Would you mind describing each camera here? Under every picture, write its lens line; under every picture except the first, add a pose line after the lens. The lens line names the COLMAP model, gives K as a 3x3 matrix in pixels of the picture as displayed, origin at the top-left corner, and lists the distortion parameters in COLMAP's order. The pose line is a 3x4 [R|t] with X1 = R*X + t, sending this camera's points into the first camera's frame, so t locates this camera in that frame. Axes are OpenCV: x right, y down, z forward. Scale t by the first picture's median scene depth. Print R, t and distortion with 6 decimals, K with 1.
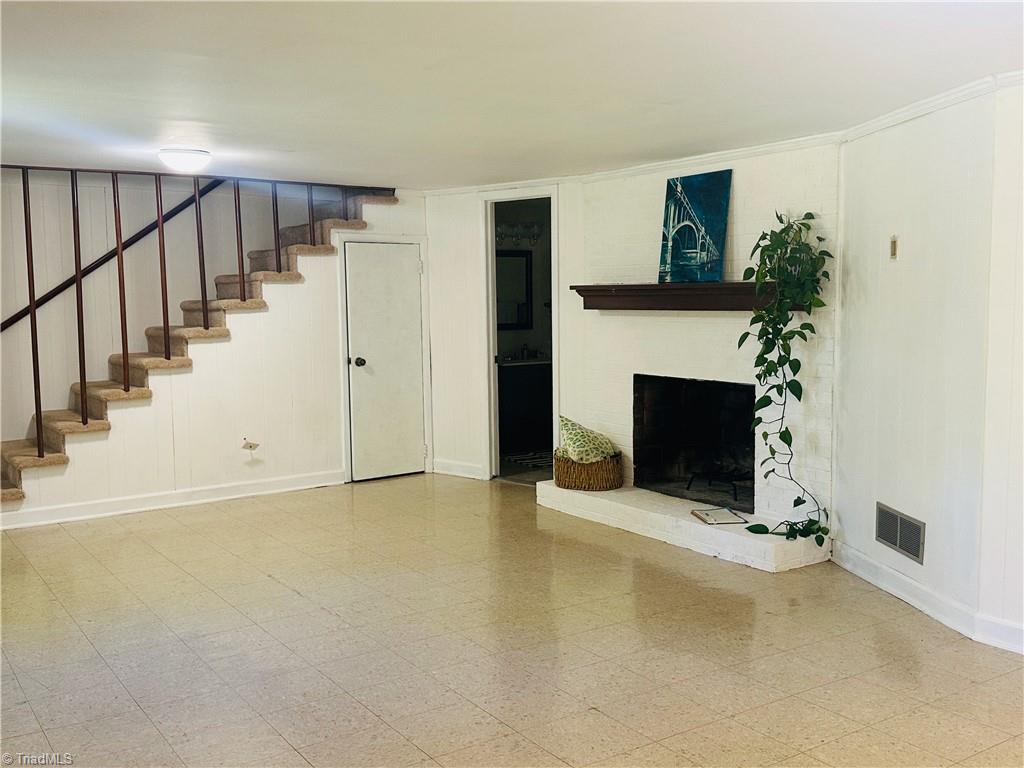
lens RADIAL K [[1008.0, 0, 514.7], [0, 1008.0, 388.2], [0, 0, 1]] dist [0.155334, 0.000000]
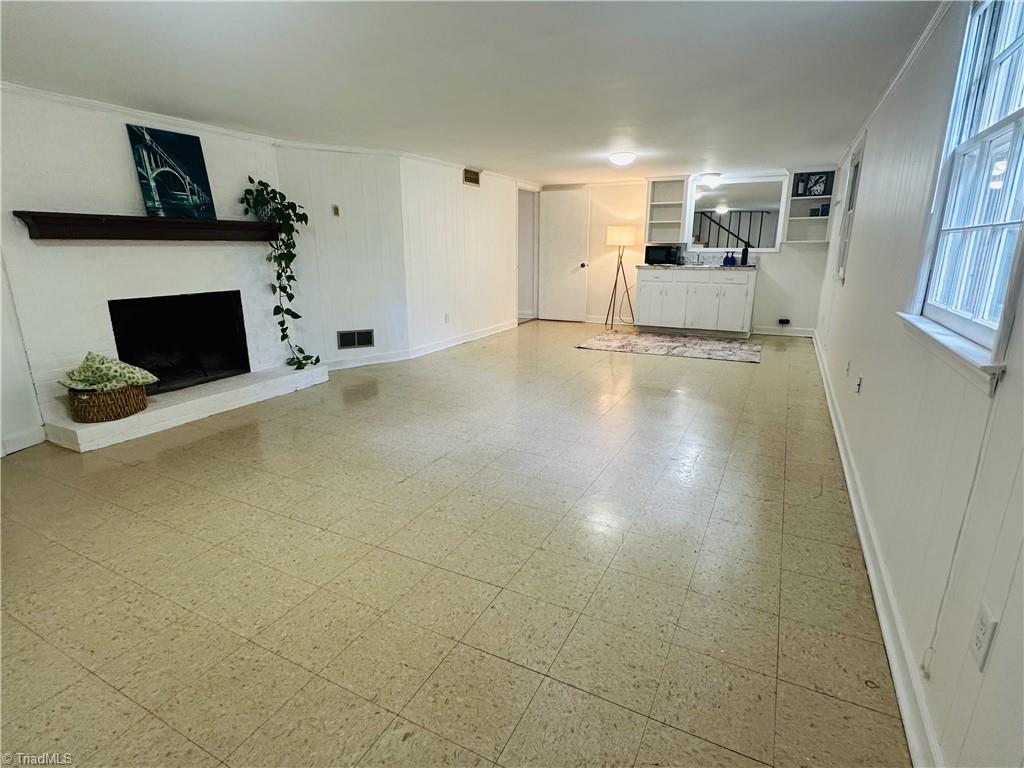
lens RADIAL K [[529.8, 0, 515.0], [0, 529.8, 387.2], [0, 0, 1]] dist [0.005268, -0.001163]
pose [[-0.487458, -0.215279, 0.846191, -0.653467], [0.089322, 0.951749, 0.293589, -0.059267], [-0.868566, 0.218696, -0.444709, 0.968747]]
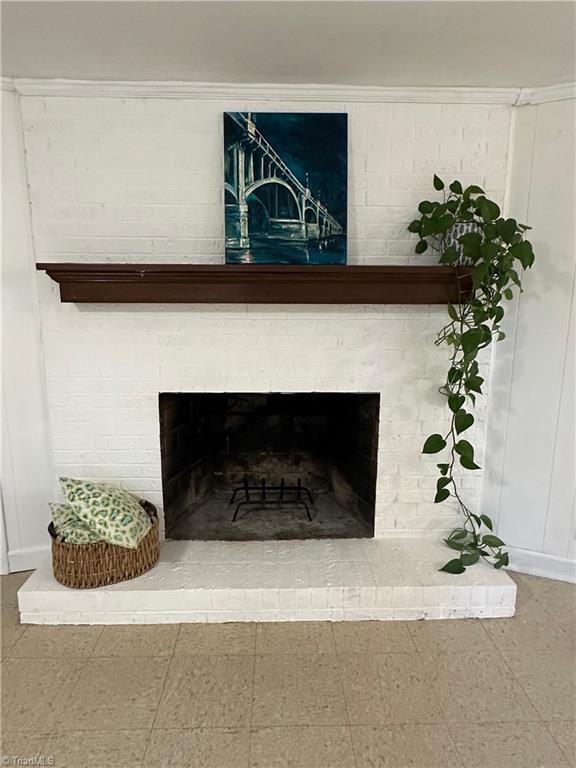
lens RADIAL K [[493.3, 0, 291.5], [0, 493.3, 384.3], [0, 0, 1]] dist [-0.000601, 0.000572]
pose [[0.532709, -0.145480, 0.833701, -0.133339], [0.069896, 0.989312, 0.127973, -0.063478], [-0.843407, -0.009901, 0.537183, 0.794288]]
